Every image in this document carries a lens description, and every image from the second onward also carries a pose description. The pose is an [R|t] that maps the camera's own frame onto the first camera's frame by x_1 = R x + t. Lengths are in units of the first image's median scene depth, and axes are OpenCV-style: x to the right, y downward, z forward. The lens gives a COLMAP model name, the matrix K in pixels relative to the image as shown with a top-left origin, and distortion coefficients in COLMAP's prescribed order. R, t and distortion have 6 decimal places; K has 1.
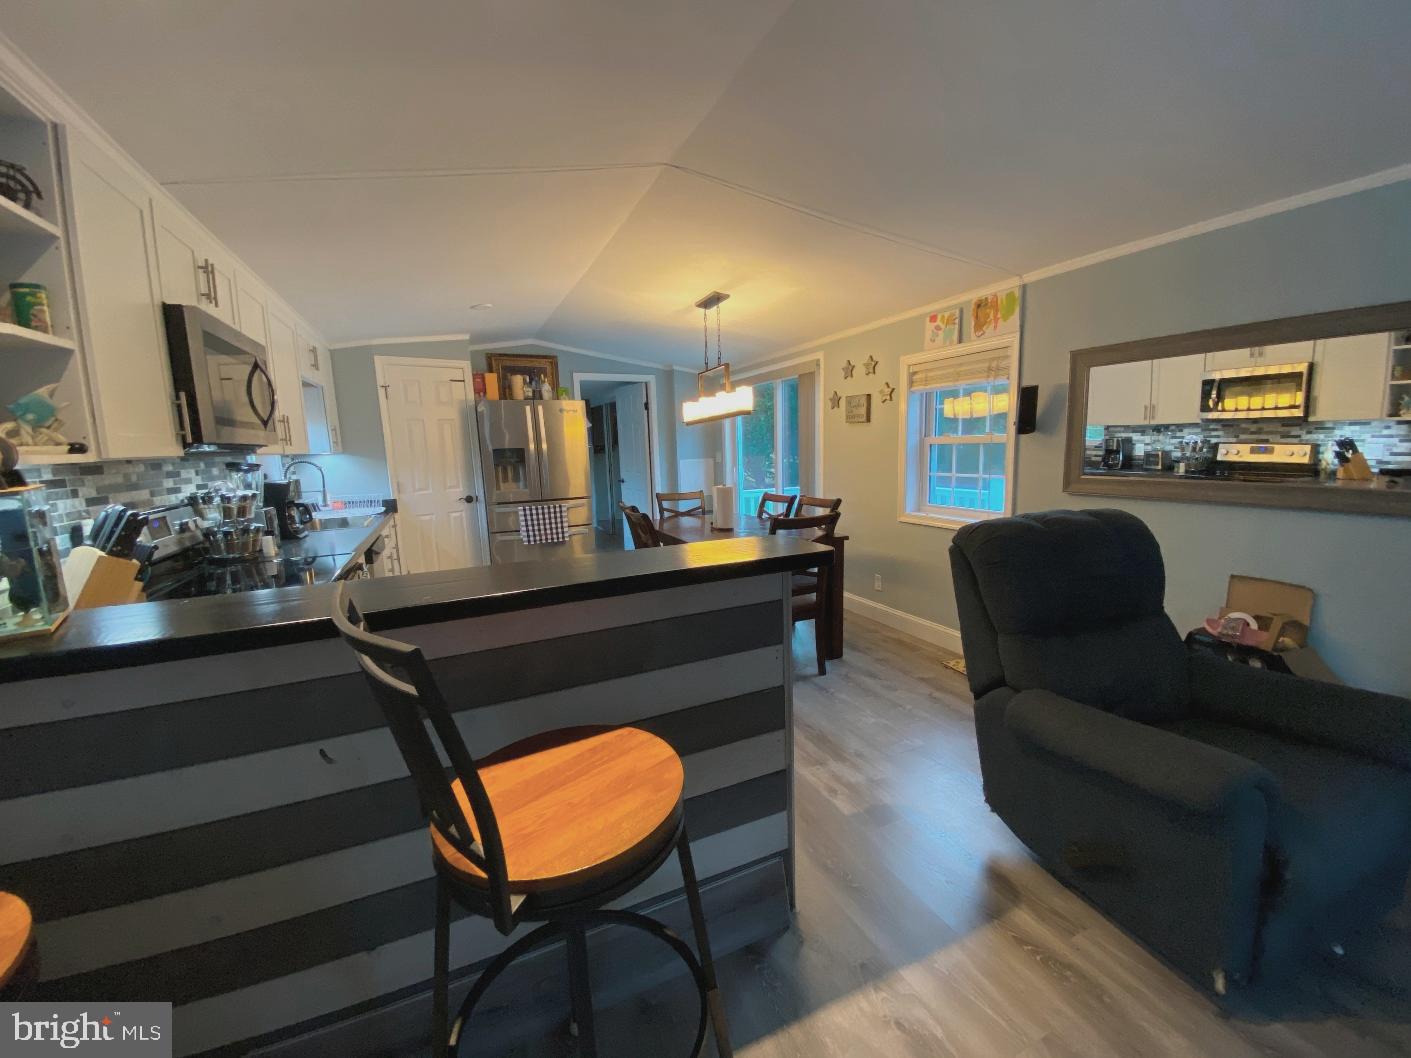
lens RADIAL K [[569.0, 0, 700.7], [0, 569.0, 530.5], [0, 0, 1]] dist [0.027531, -0.022841]
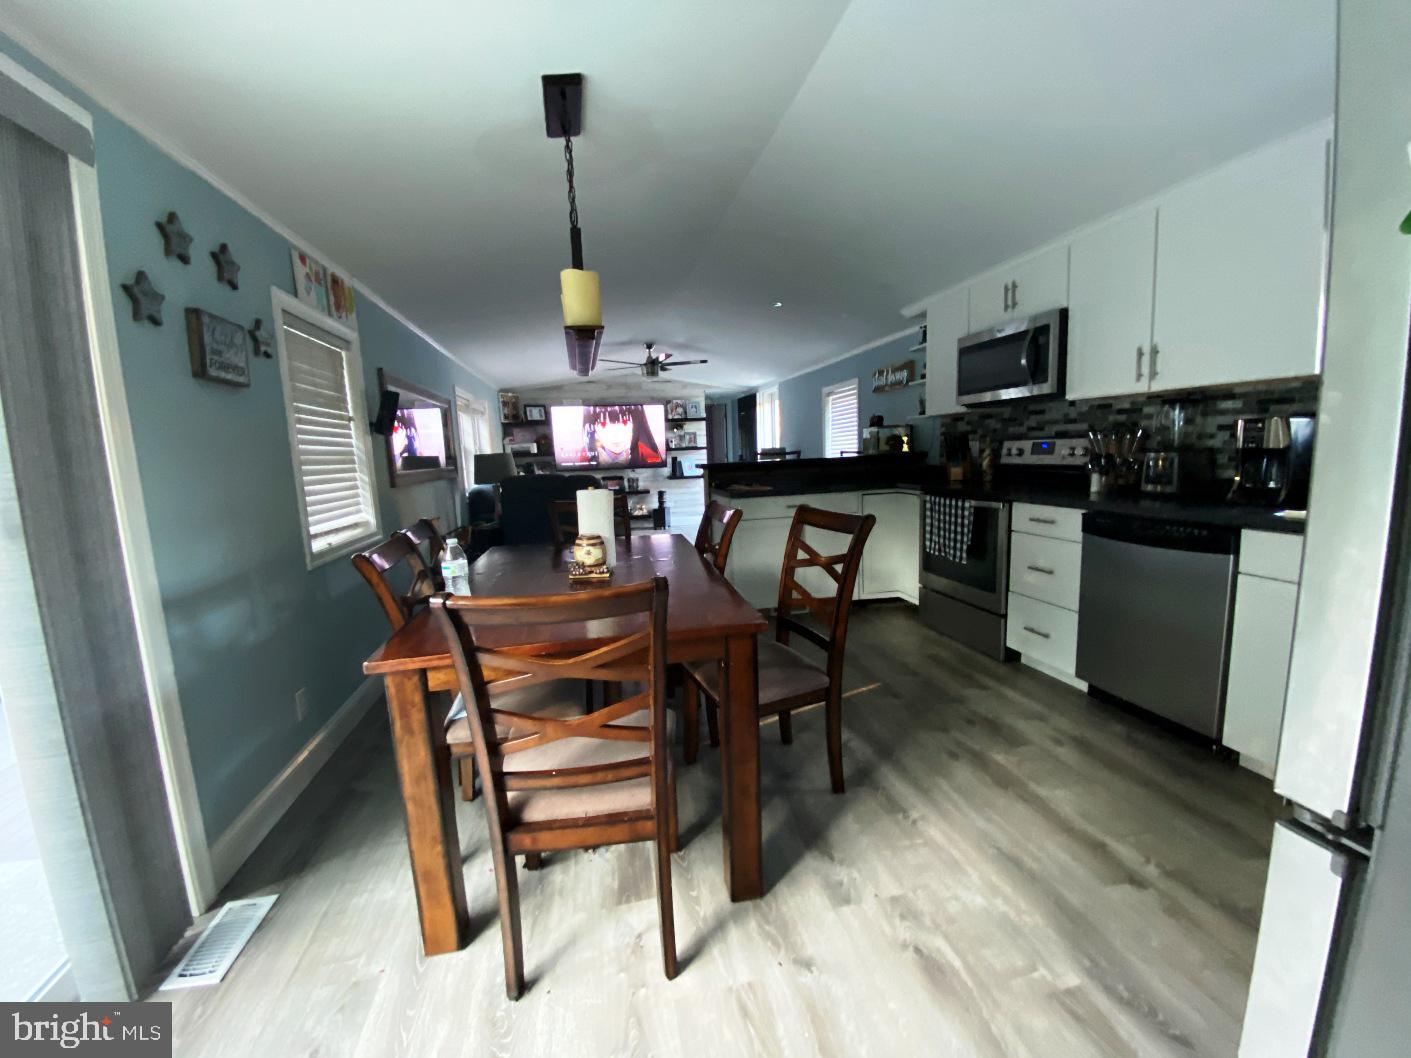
lens RADIAL K [[567.9, 0, 705.5], [0, 567.9, 529.0], [0, 0, 1]] dist [0.001216, -0.012226]
pose [[-0.977116, 0.048442, 0.207118, -0.179128], [0.105900, 0.955254, 0.276181, -0.190553], [-0.184471, 0.291794, -0.938524, 1.586640]]
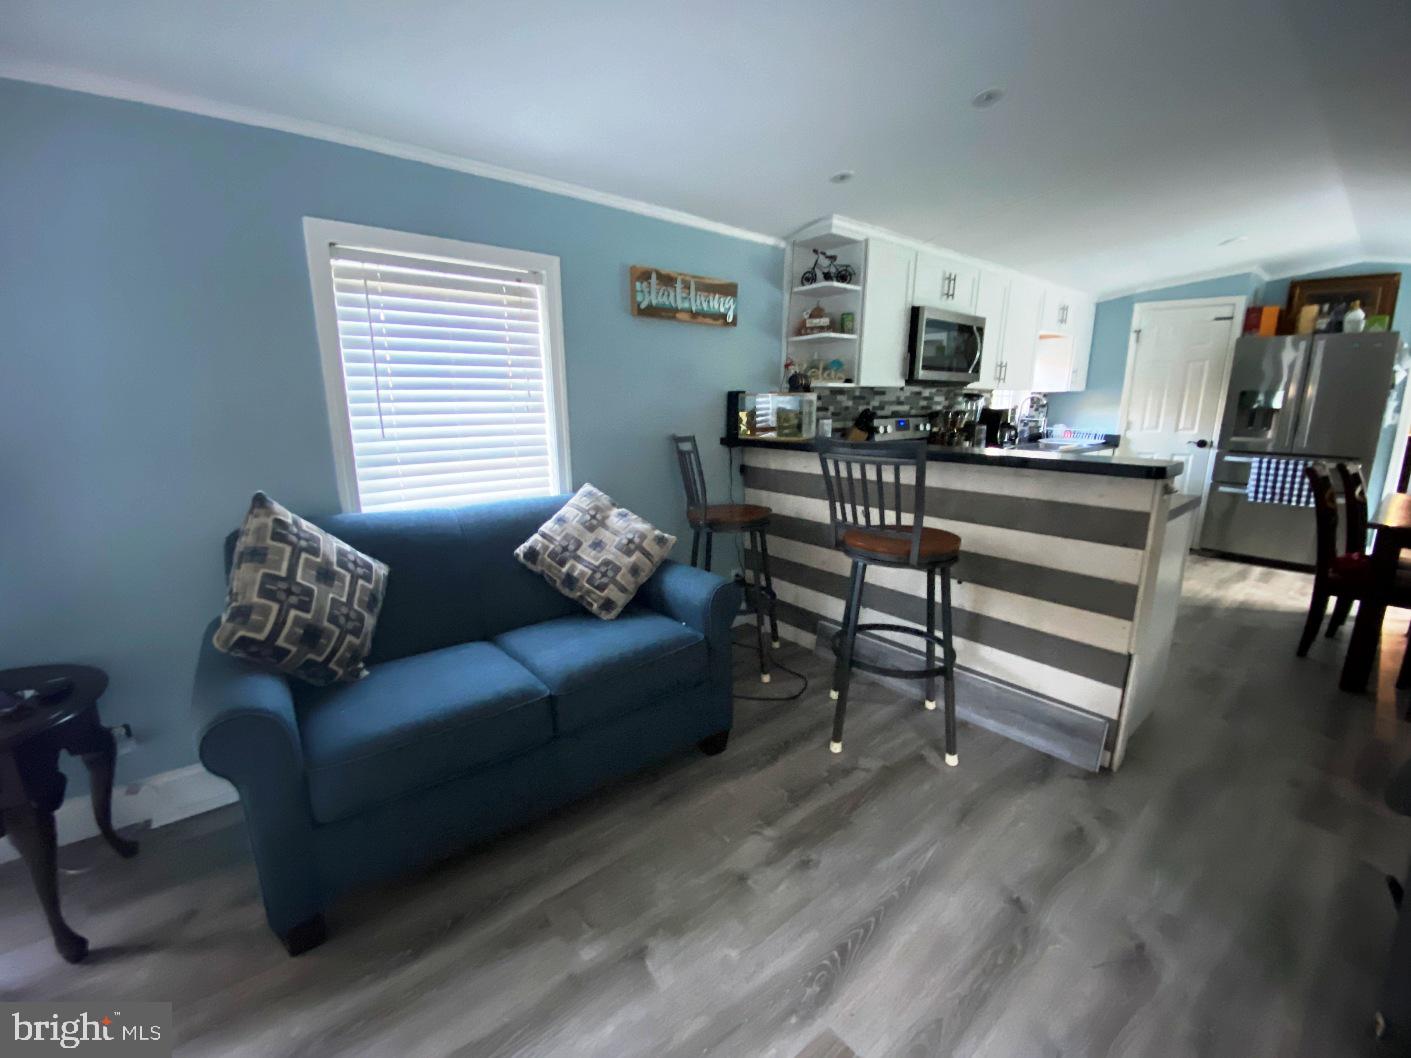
lens RADIAL K [[567.9, 0, 705.5], [0, 567.9, 529.0], [0, 0, 1]] dist [0.001216, -0.012226]
pose [[0.265788, 0.245303, -0.932300, 0.425253], [-0.154742, 0.965400, 0.209897, 0.020806], [0.951531, 0.088478, 0.294551, -0.093534]]
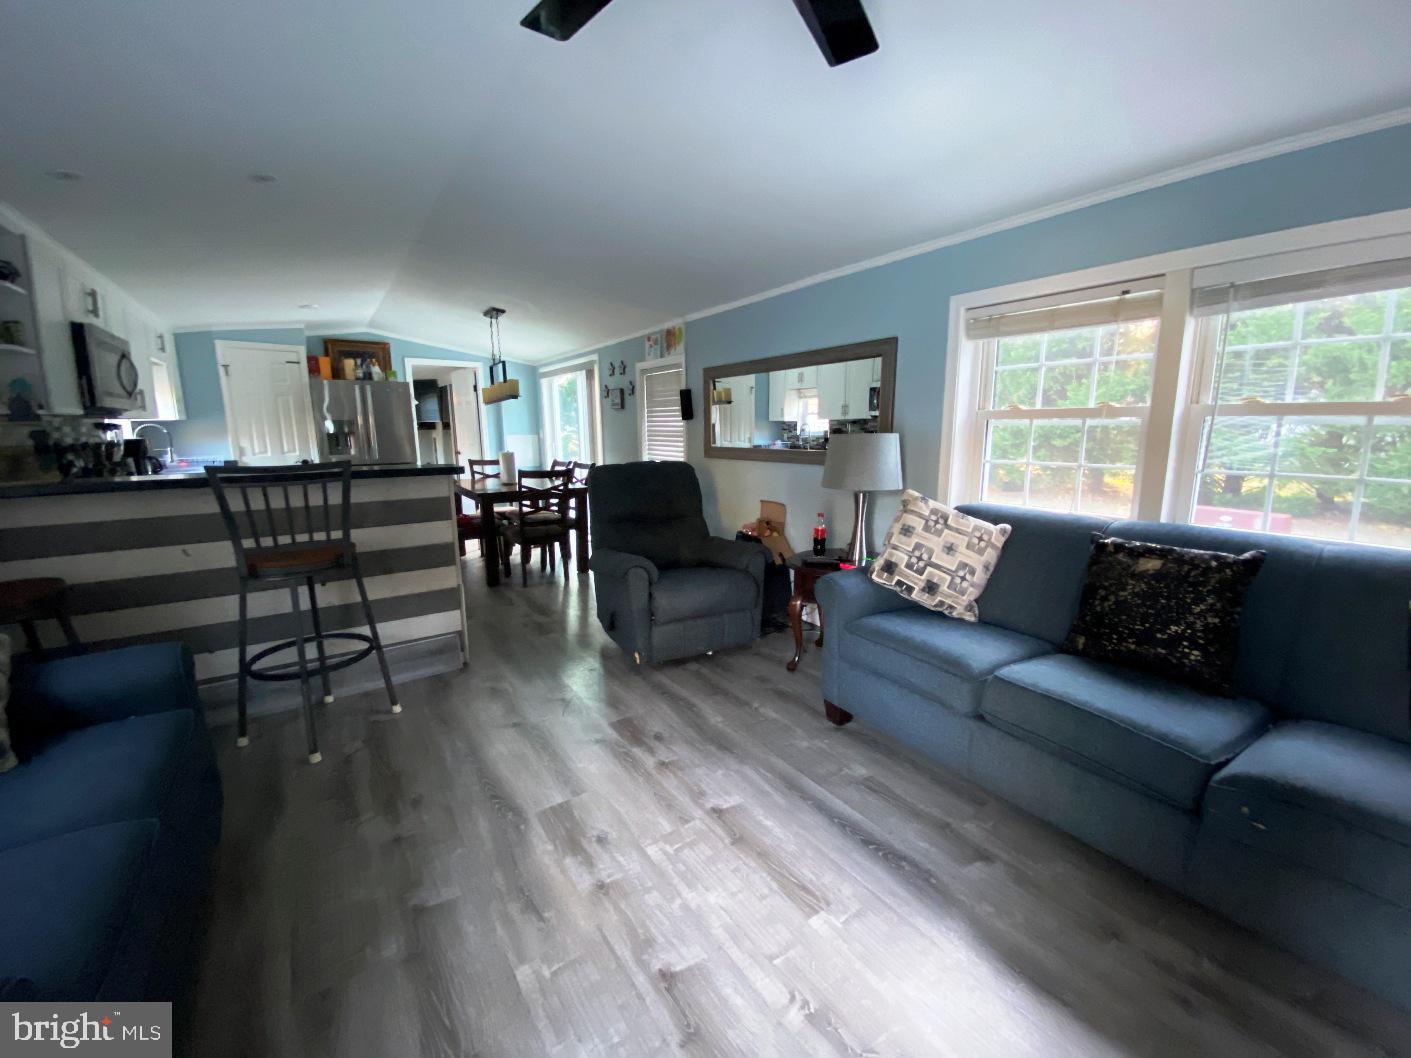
lens RADIAL K [[567.9, 0, 705.5], [0, 567.9, 529.0], [0, 0, 1]] dist [0.001216, -0.012226]
pose [[0.981857, -0.002695, 0.189604, 0.268568], [-0.001779, 0.999724, 0.023426, 0.077824], [-0.189615, -0.023338, 0.981581, -0.450421]]
